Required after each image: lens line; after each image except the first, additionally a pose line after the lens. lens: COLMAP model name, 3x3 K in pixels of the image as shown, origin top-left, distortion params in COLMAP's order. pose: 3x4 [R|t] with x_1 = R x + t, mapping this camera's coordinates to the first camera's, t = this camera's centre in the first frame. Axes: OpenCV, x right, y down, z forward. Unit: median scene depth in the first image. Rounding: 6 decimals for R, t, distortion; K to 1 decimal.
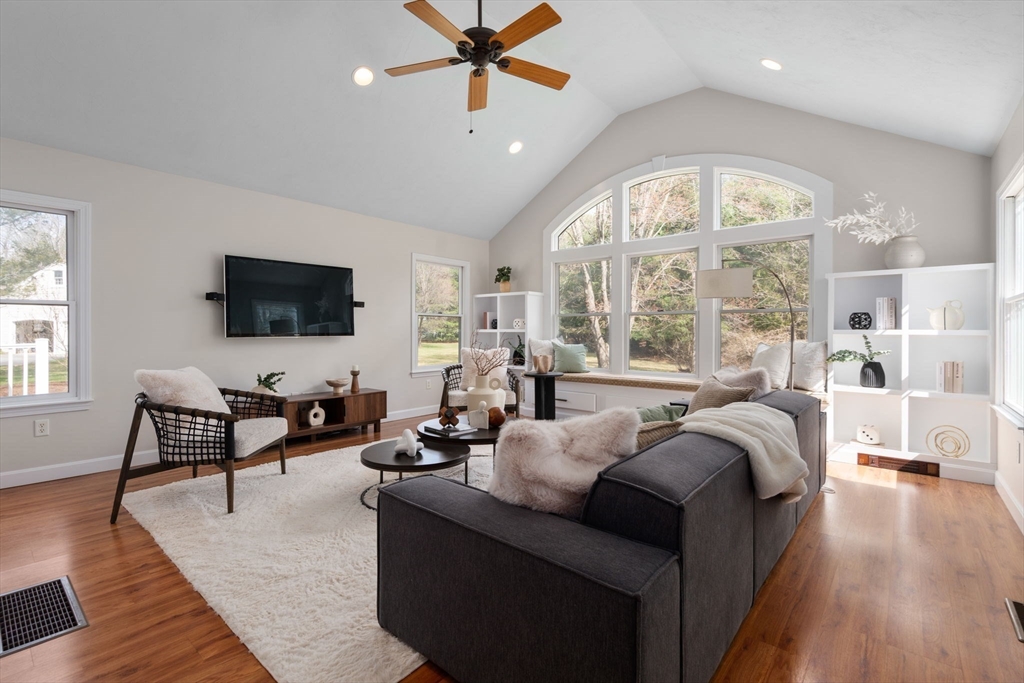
lens RADIAL K [[464.1, 0, 508.4], [0, 464.1, 334.6], [0, 0, 1]] dist [-0.006457, 0.002579]
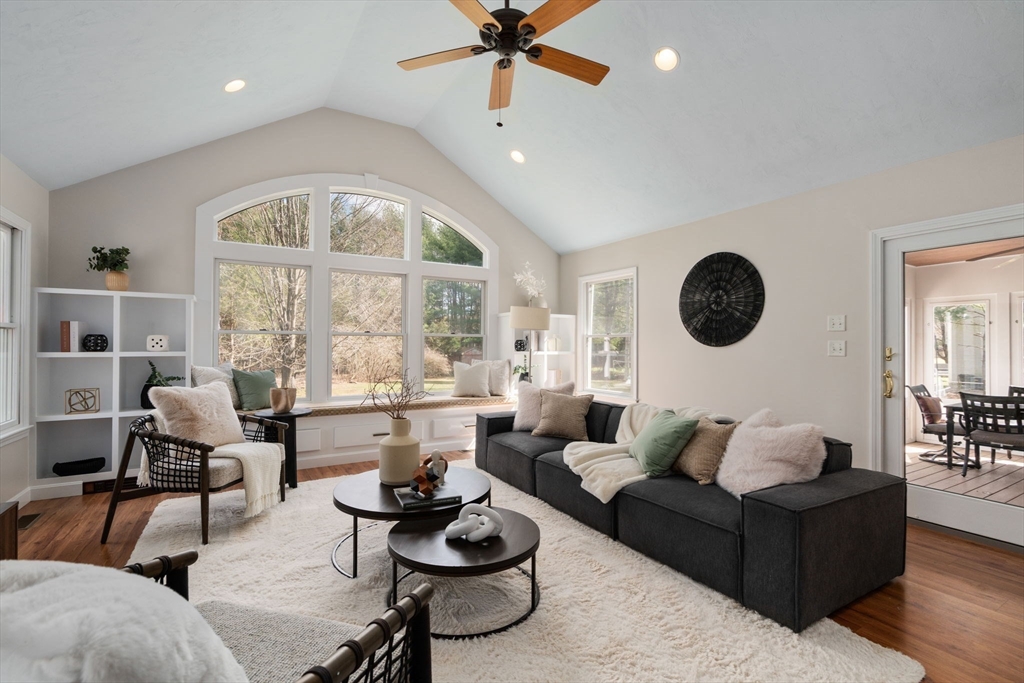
lens RADIAL K [[464.1, 0, 505.1], [0, 464.1, 340.5], [0, 0, 1]] dist [-0.006457, 0.002579]
pose [[0.329184, 0.009974, 0.944213, -0.626878], [0.004221, 0.999919, -0.012034, -0.025528], [-0.944256, 0.007947, 0.329115, 0.517552]]
